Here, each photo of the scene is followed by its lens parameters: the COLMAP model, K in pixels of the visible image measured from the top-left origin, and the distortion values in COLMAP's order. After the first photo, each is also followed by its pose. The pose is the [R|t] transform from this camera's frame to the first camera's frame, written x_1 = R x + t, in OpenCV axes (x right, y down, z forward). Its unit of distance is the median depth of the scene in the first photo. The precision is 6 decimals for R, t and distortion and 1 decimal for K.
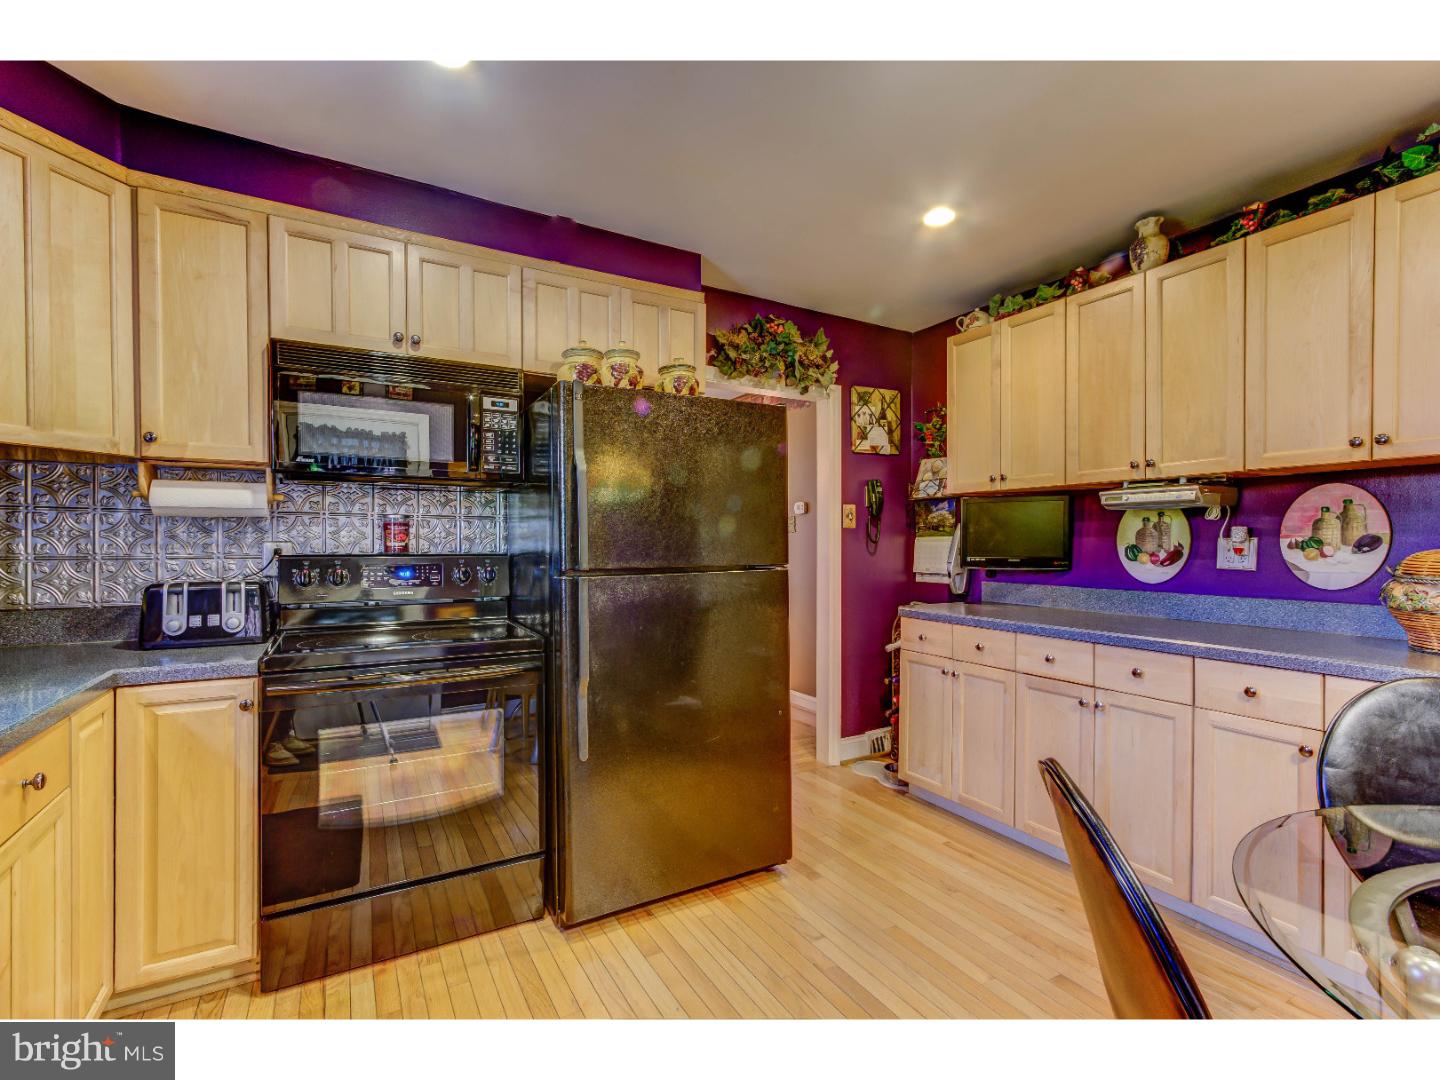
lens RADIAL K [[663.8, 0, 731.2], [0, 663.8, 546.3], [0, 0, 1]] dist [0.011727, 0.000036]
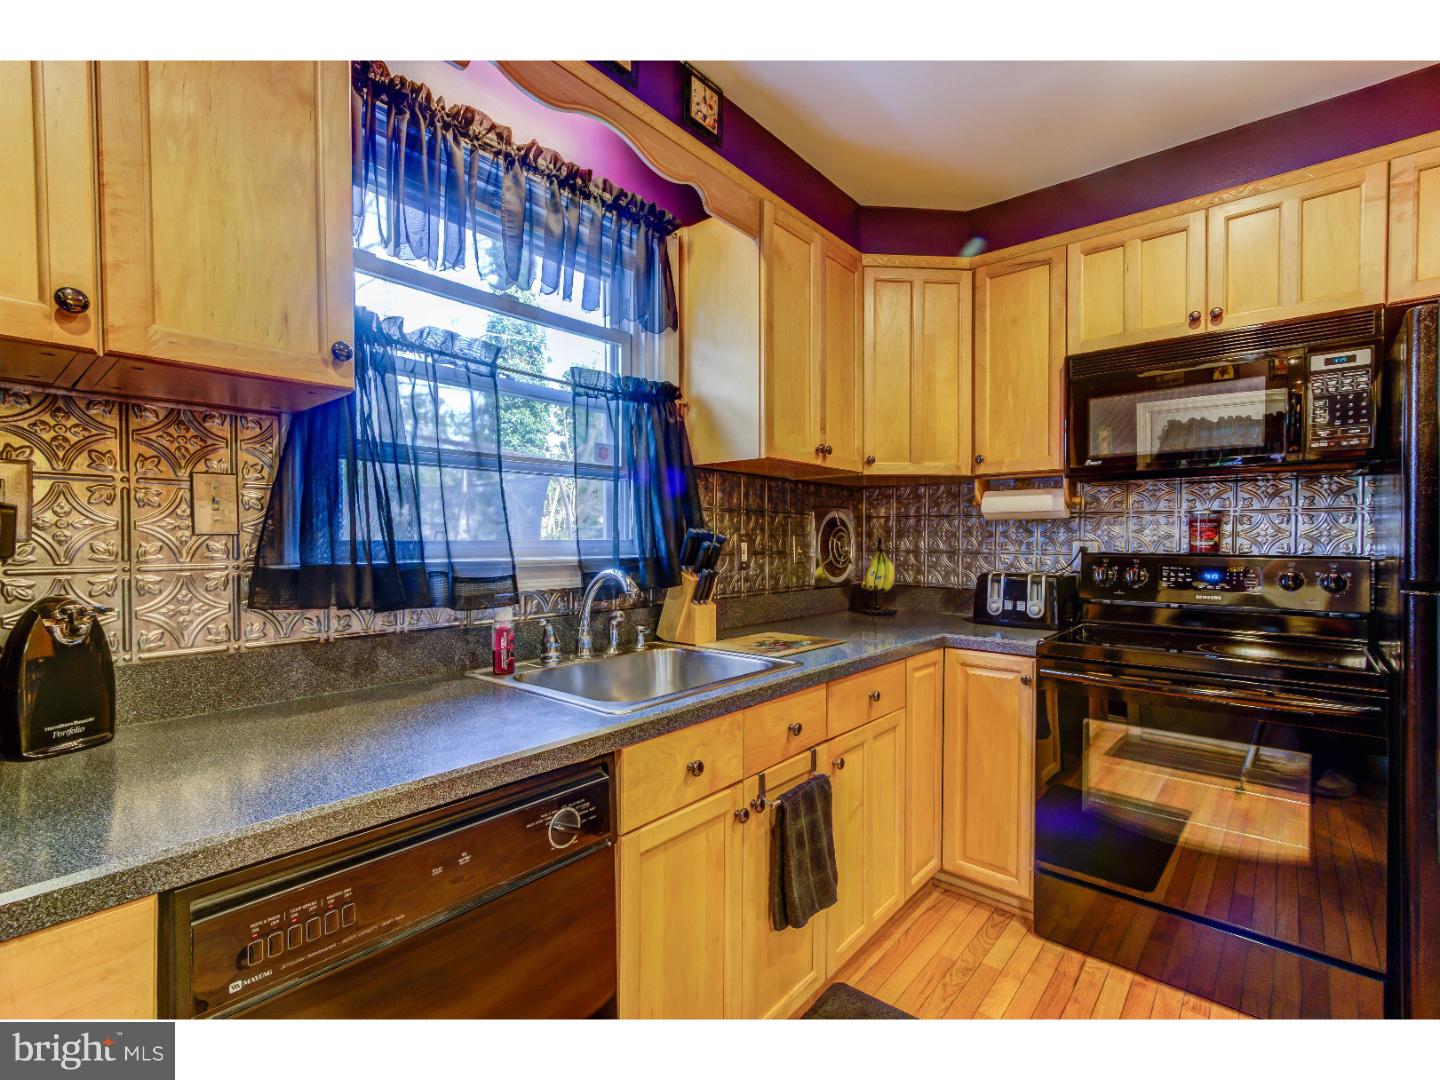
lens RADIAL K [[663.8, 0, 722.0], [0, 663.8, 548.0], [0, 0, 1]] dist [0.011727, 0.000036]
pose [[0.346995, 0.012078, -0.937789, 0.138677], [-0.008250, 0.999918, 0.009826, -0.000224], [0.937831, 0.004327, 0.347066, 0.076398]]
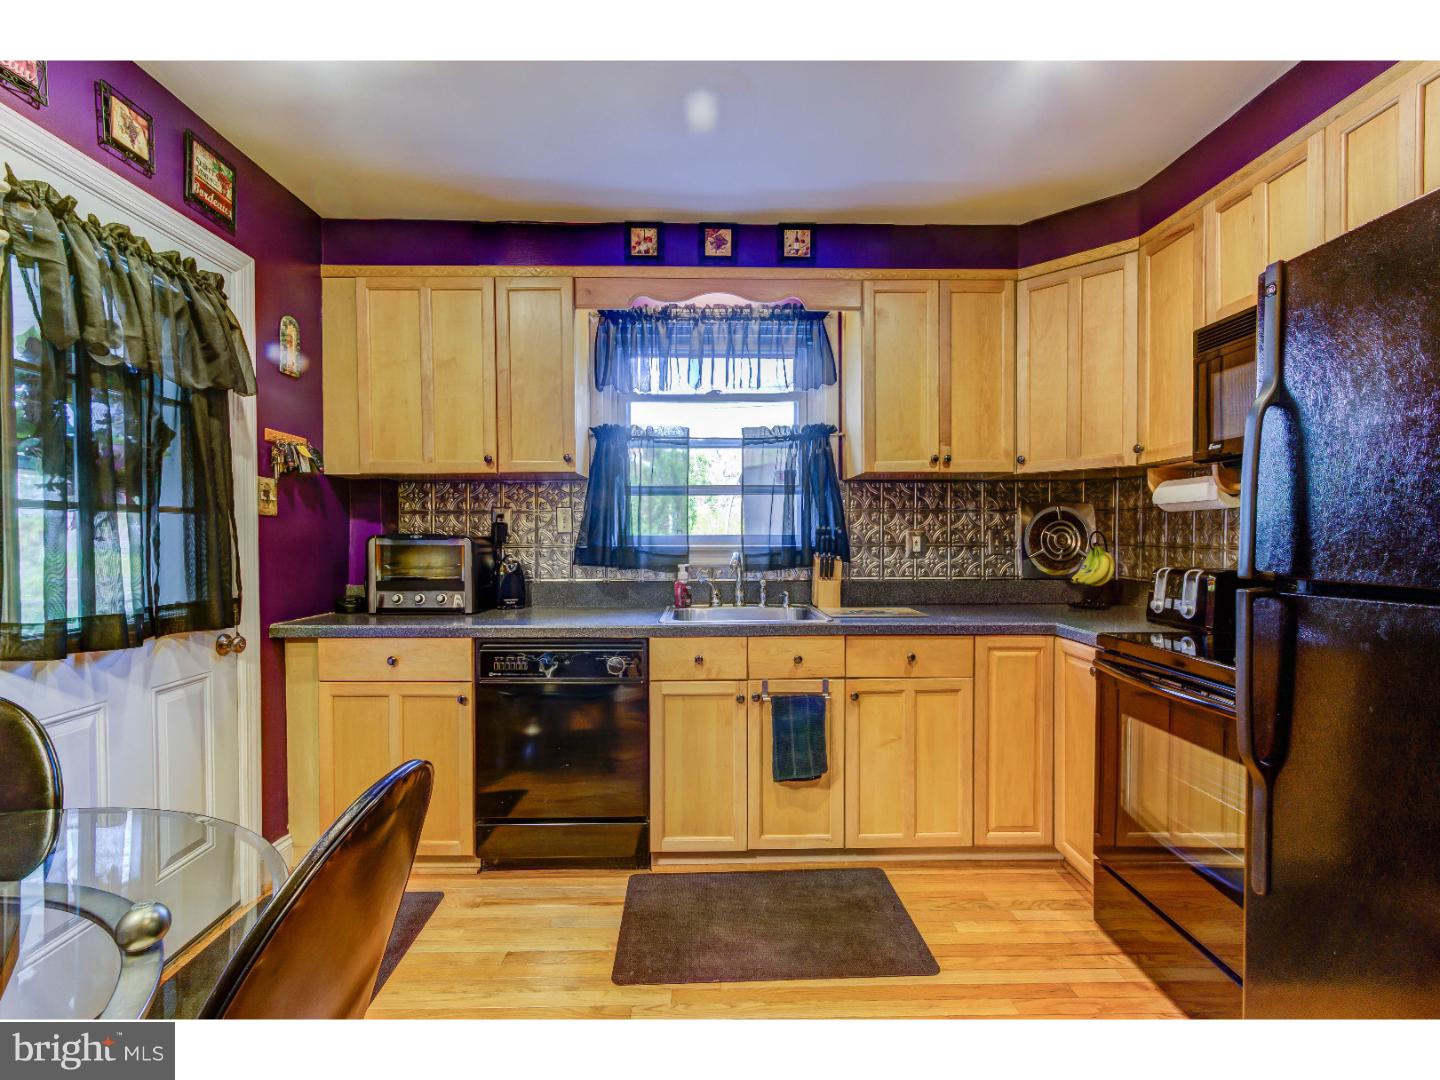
lens RADIAL K [[663.8, 0, 720.2], [0, 663.8, 546.9], [0, 0, 1]] dist [0.011727, 0.000036]
pose [[-0.468869, 0.017326, -0.883098, 0.491390], [-0.004115, 0.999754, 0.021799, -0.004805], [0.883258, 0.013855, -0.468683, 0.759627]]
